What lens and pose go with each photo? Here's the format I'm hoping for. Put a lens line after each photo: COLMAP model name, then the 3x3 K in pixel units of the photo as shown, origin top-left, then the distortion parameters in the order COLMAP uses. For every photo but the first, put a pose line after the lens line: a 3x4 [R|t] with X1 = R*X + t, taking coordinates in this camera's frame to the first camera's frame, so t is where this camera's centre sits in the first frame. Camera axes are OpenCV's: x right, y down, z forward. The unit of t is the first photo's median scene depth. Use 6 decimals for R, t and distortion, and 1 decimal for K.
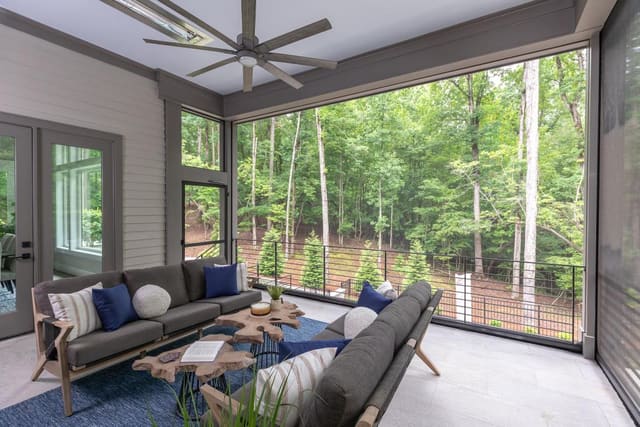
lens RADIAL K [[290.6, 0, 320.0], [0, 290.6, 213.5], [0, 0, 1]] dist [0.001516, 0.000076]
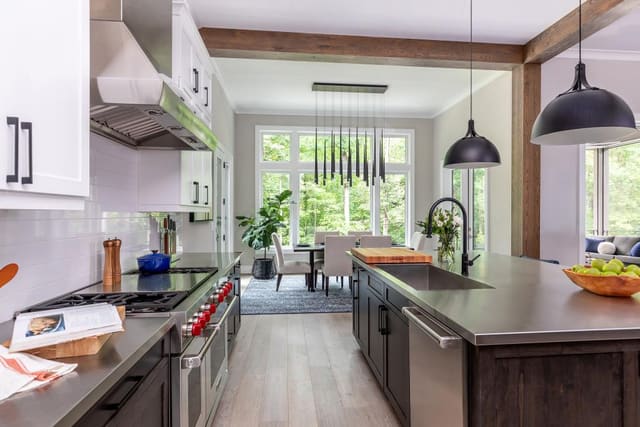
lens RADIAL K [[362.9, 0, 320.0], [0, 362.9, 213.5], [0, 0, 1]] dist [0.001813, 0.000088]
pose [[0.795420, -0.003914, 0.606045, -0.419547], [0.010149, 0.999925, -0.006864, 0.001656], [-0.605973, 0.011610, 0.795400, -0.020892]]
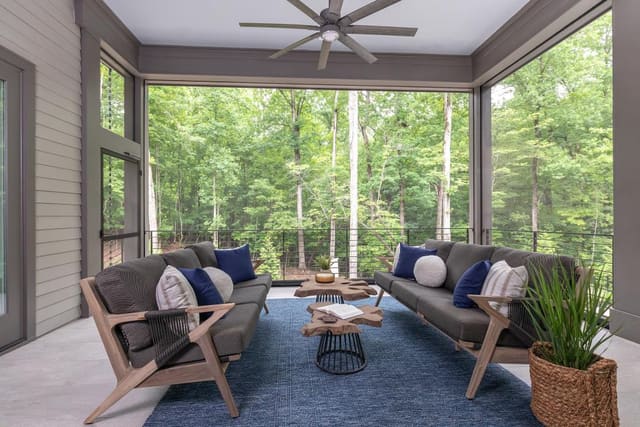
lens RADIAL K [[307.8, 0, 320.0], [0, 307.8, 213.5], [0, 0, 1]] dist [0.001472, 0.000013]
pose [[0.810572, -0.007848, 0.585587, -0.094659], [0.013481, 0.999895, -0.005261, 0.011913], [-0.585484, 0.012159, 0.810592, 0.014238]]
